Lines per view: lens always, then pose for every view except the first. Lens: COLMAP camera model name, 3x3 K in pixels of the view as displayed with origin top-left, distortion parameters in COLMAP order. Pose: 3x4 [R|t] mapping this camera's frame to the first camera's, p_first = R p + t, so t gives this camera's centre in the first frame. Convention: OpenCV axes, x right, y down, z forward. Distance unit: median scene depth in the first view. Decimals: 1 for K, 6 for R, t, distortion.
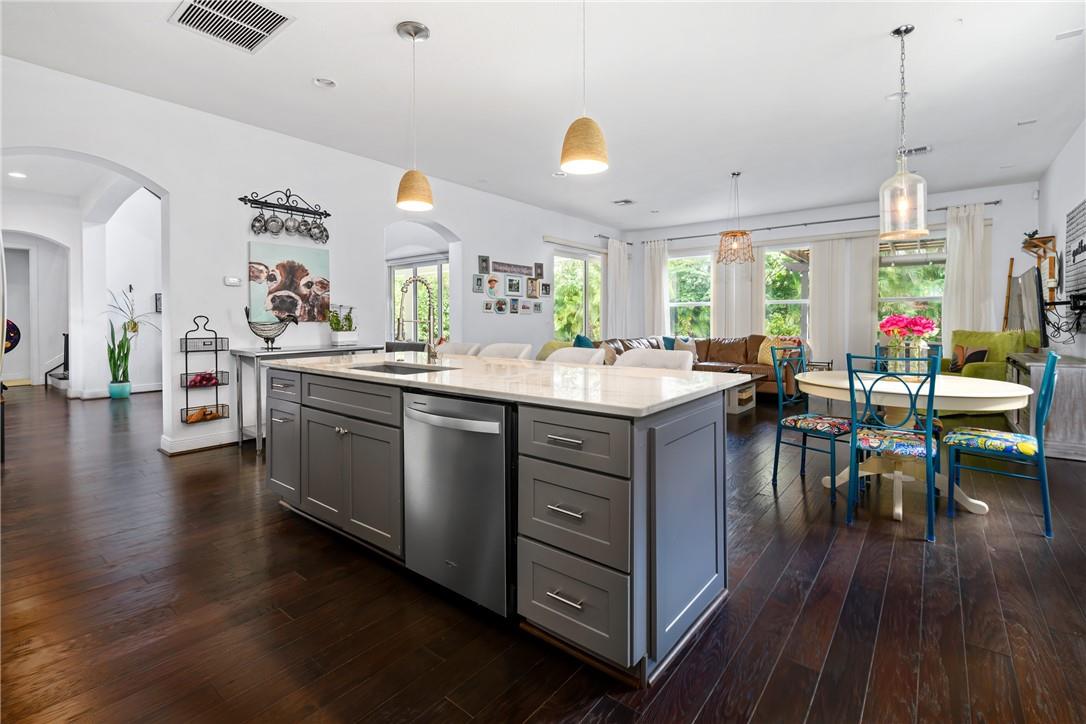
lens RADIAL K [[491.7, 0, 528.5], [0, 491.7, 324.9], [0, 0, 1]] dist [-0.005316, -0.001033]
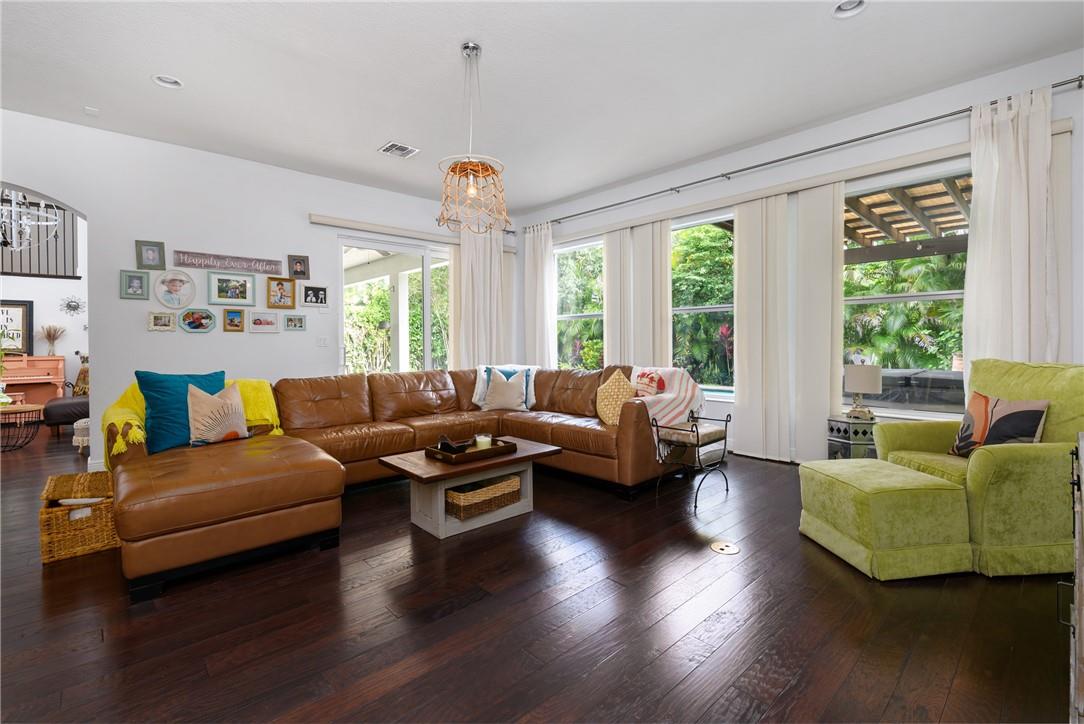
lens RADIAL K [[486.0, 0, 533.5], [0, 486.0, 345.1], [0, 0, 1]] dist [-0.003398, -0.000200]
pose [[0.989942, -0.005020, -0.141387, 0.443333], [0.005248, 0.999985, 0.001239, -0.004654], [0.141379, -0.001969, 0.989954, 0.415526]]
